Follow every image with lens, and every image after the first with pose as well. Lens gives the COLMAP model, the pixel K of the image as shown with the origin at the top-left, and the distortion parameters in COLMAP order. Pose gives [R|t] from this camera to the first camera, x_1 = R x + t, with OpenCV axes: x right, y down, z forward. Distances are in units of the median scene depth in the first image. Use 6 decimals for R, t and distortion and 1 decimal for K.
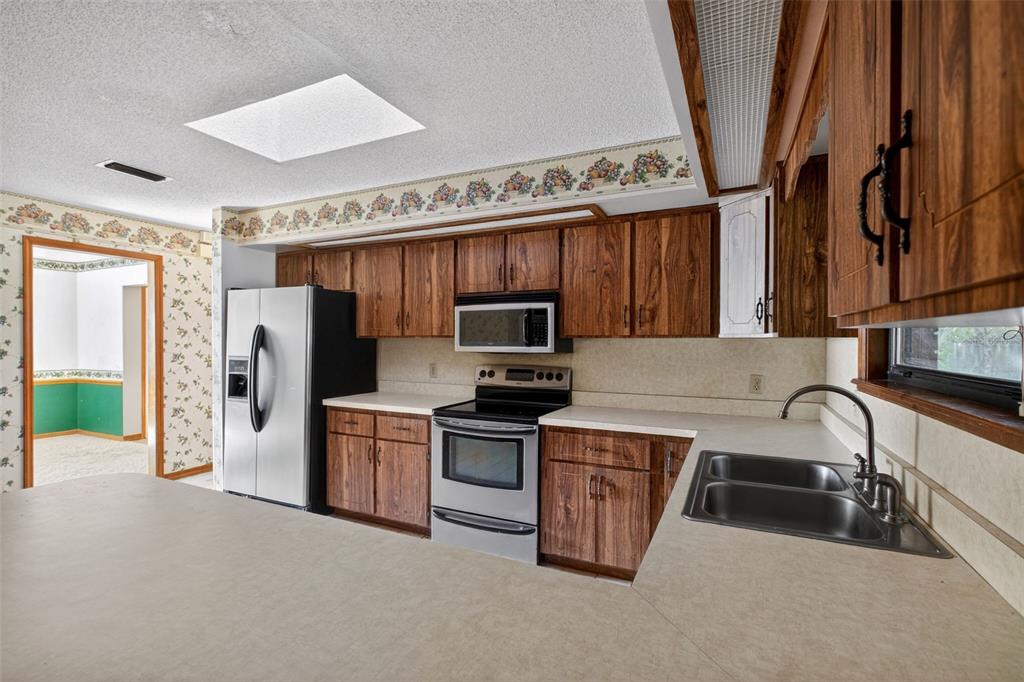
lens RADIAL K [[487.6, 0, 505.7], [0, 487.6, 347.6], [0, 0, 1]] dist [-0.000923, -0.000153]
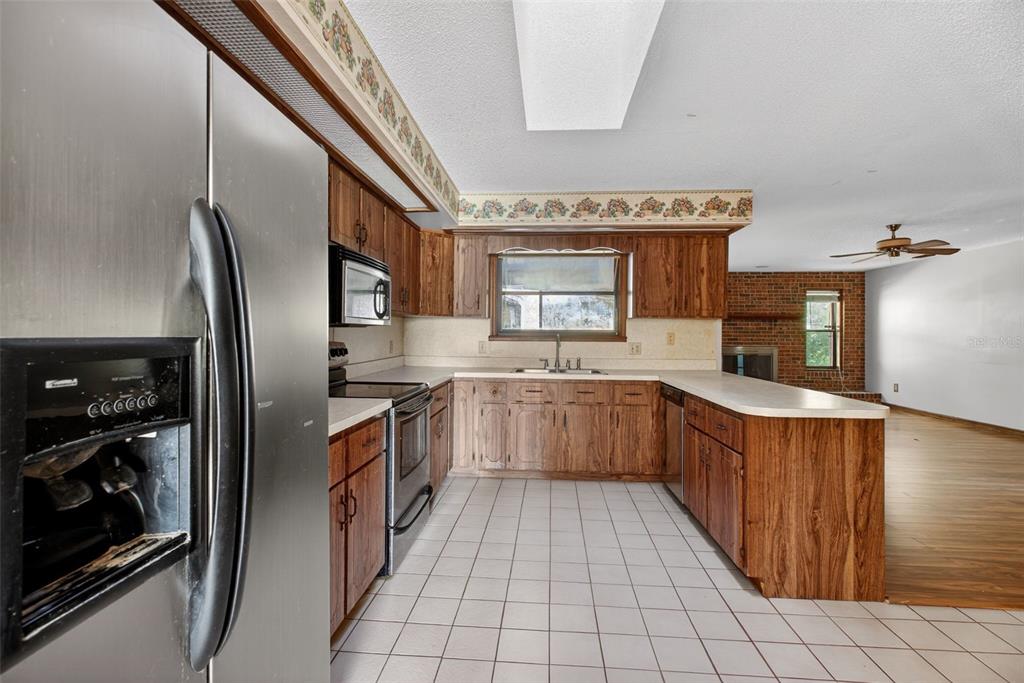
lens RADIAL K [[476.9, 0, 510.7], [0, 476.9, 327.8], [0, 0, 1]] dist [-0.003484, 0.000038]
pose [[-0.372965, 0.002108, 0.927843, -0.875242], [0.010794, 0.999940, 0.002068, 0.015099], [-0.927783, 0.010787, -0.372965, 1.062682]]
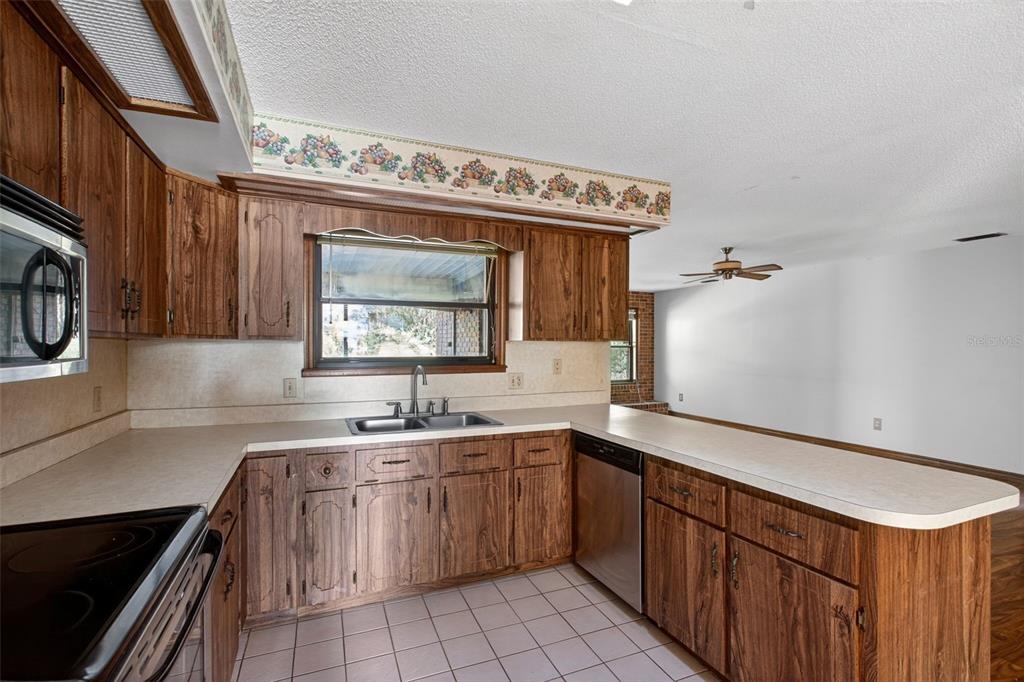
lens RADIAL K [[473.4, 0, 516.7], [0, 473.4, 347.5], [0, 0, 1]] dist [-0.005468, -0.000311]
pose [[-0.754816, -0.008682, 0.655879, -0.409389], [0.009661, 0.999657, 0.024352, -0.014887], [-0.655866, 0.024718, -0.754473, 0.989318]]
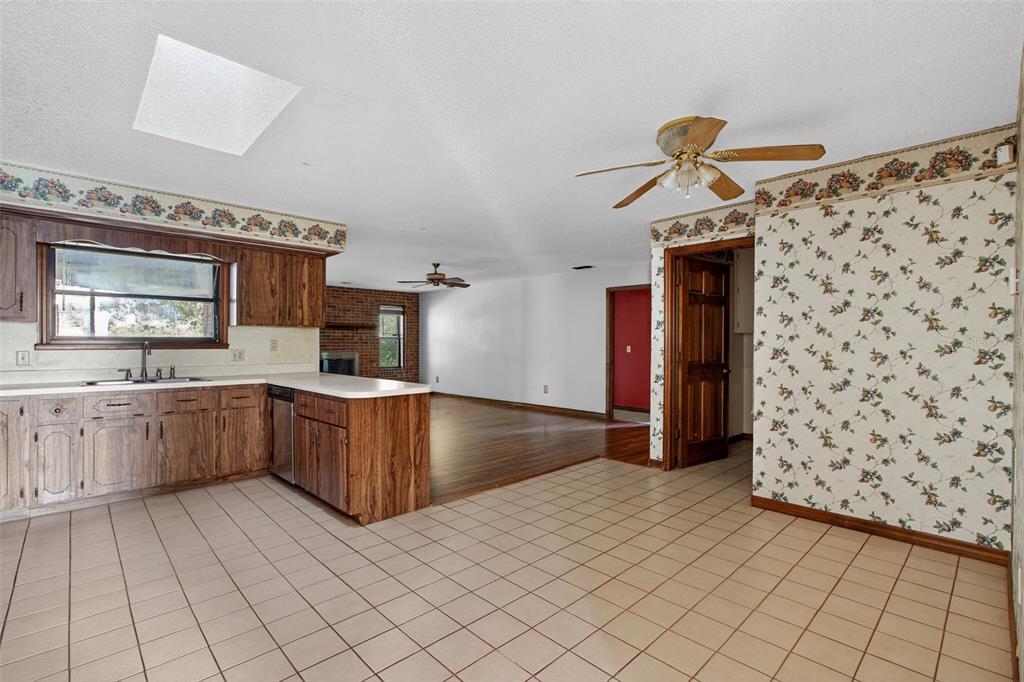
lens RADIAL K [[466.7, 0, 510.0], [0, 466.7, 343.8], [0, 0, 1]] dist [0.000941, 0.001200]
pose [[-0.937658, -0.007899, 0.347469, -0.980778], [0.000958, 0.999679, 0.025310, 0.013876], [-0.347558, 0.024065, -0.937350, 1.241421]]
